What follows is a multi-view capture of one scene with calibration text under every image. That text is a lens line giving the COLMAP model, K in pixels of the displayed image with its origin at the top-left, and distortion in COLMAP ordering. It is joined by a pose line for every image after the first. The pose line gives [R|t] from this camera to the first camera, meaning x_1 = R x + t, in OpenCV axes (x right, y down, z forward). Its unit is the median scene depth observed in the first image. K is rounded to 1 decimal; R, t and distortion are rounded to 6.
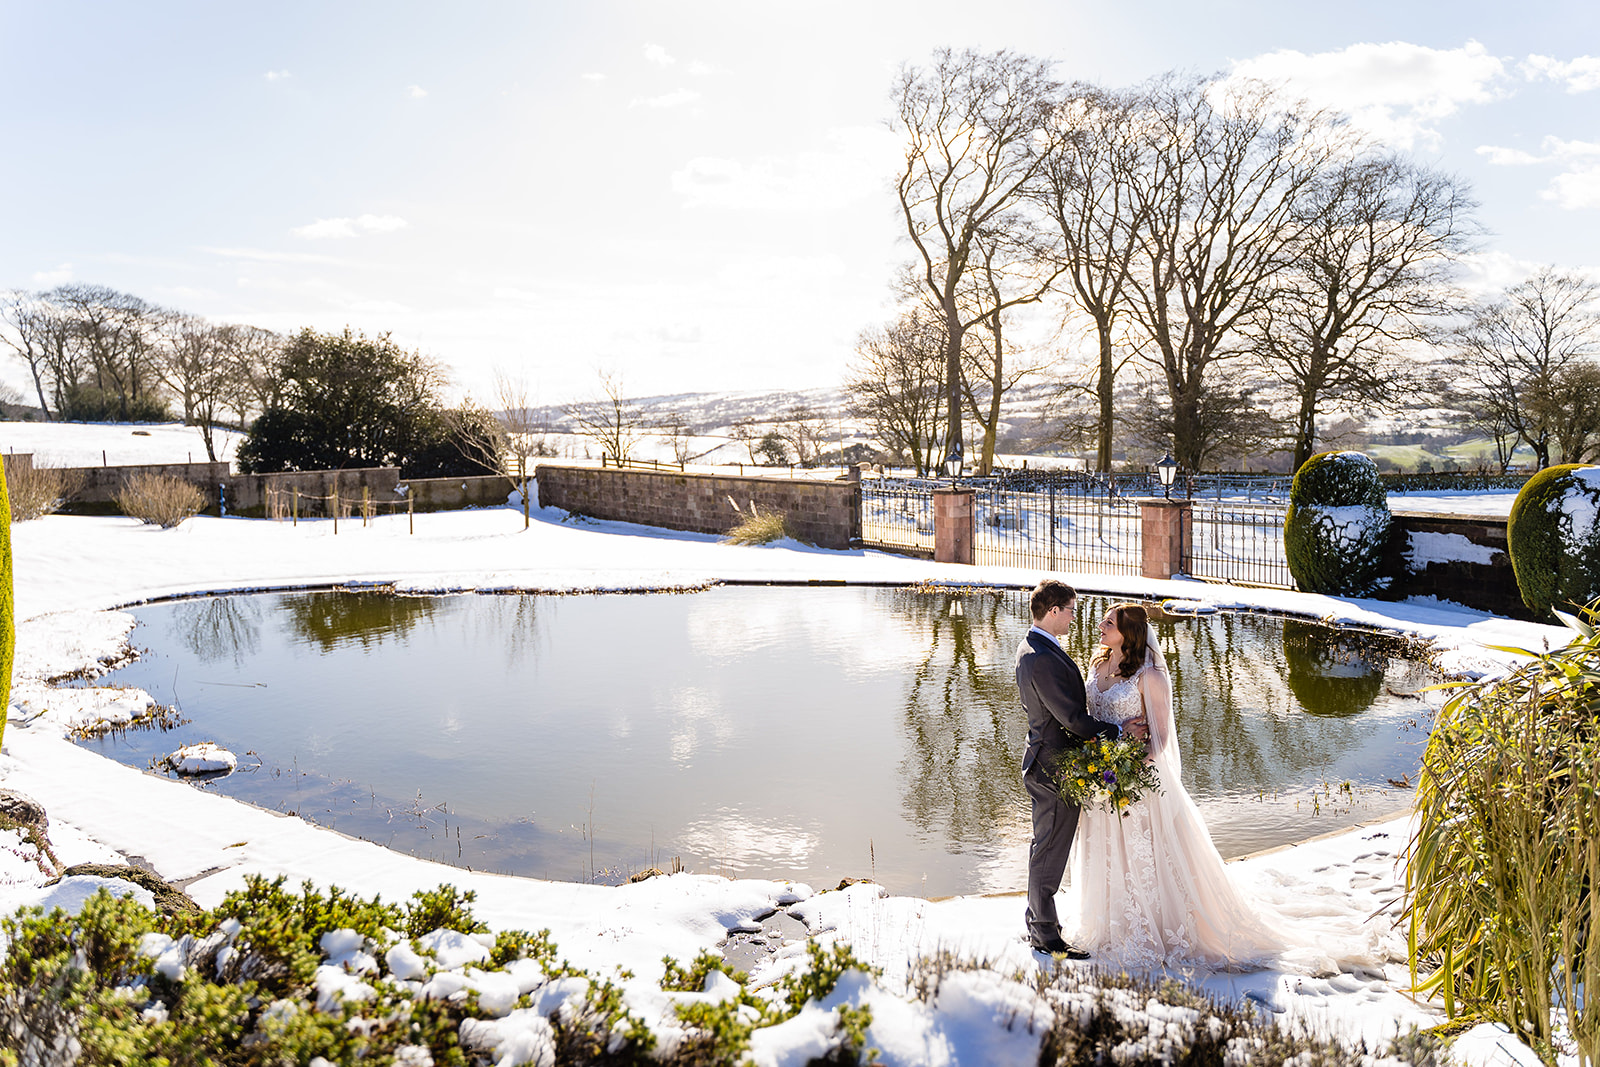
lens RADIAL K [[1304.0, 0, 792.0], [0, 1304.0, 535.9], [0, 0, 1]] dist [0.001459, -0.010305]
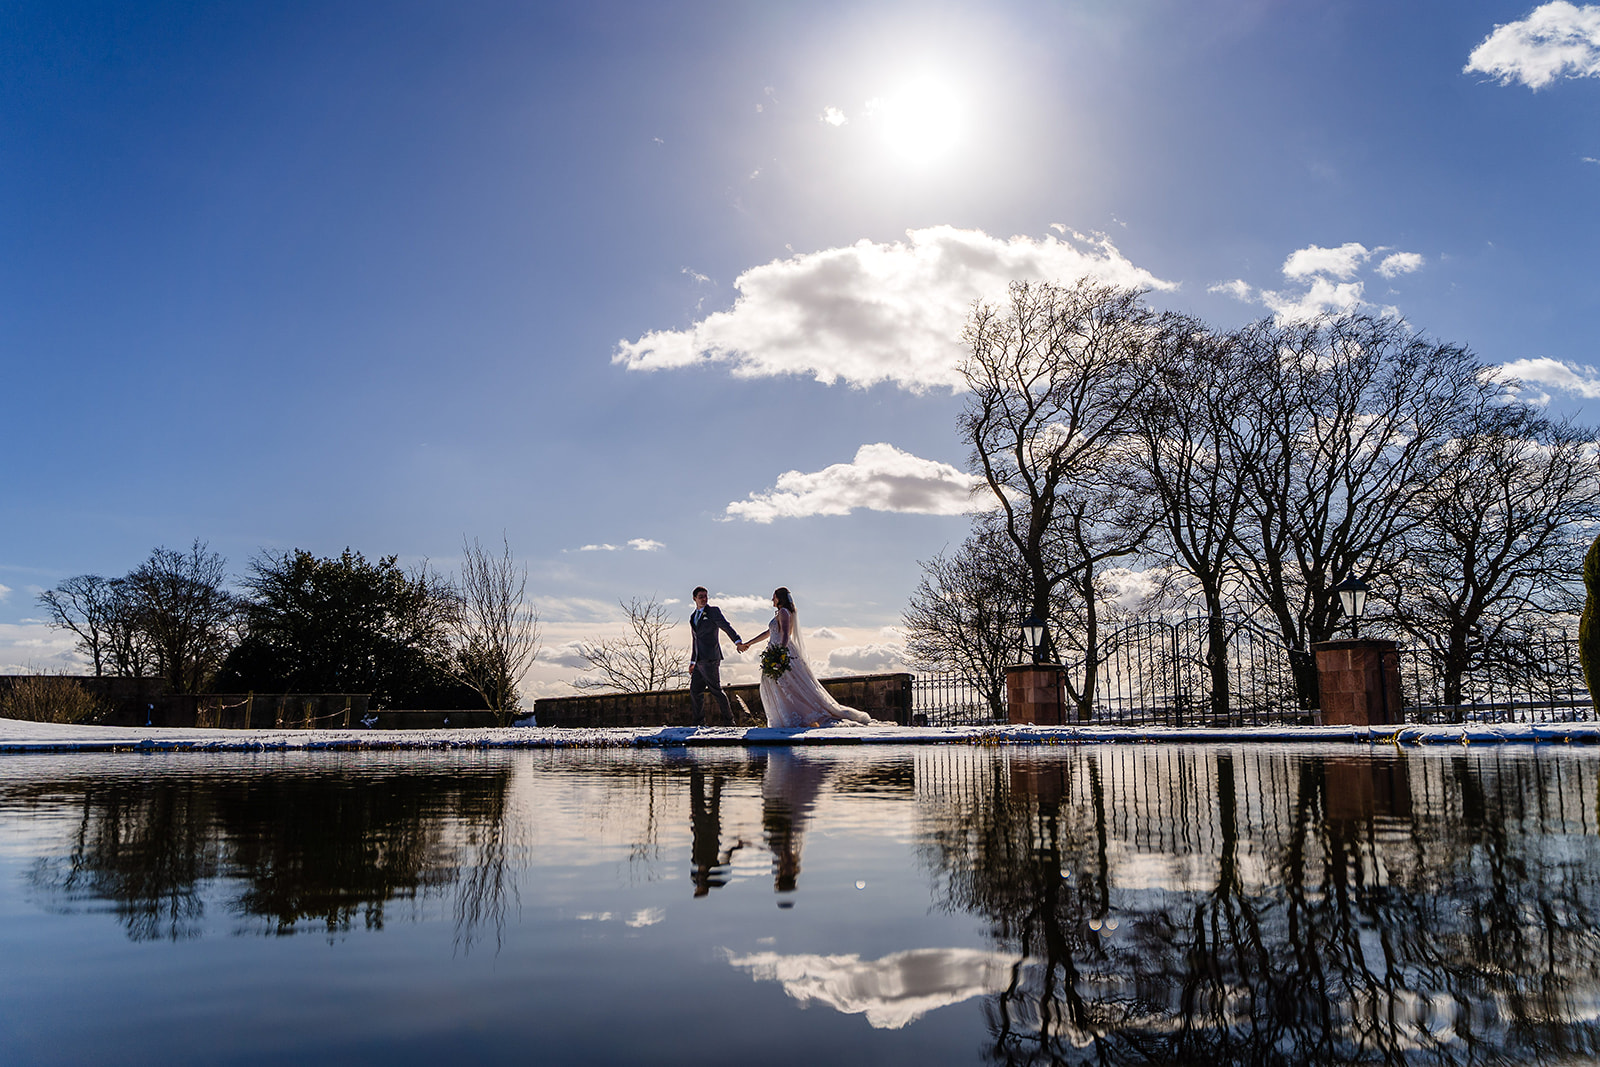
lens RADIAL K [[1304.0, 0, 792.0], [0, 1304.0, 535.9], [0, 0, 1]] dist [0.001459, -0.010305]
pose [[0.997520, 0.005241, -0.070184, 0.016909], [-0.022650, 0.968079, -0.249618, 0.032207], [0.066636, 0.250589, 0.965798, 0.114590]]
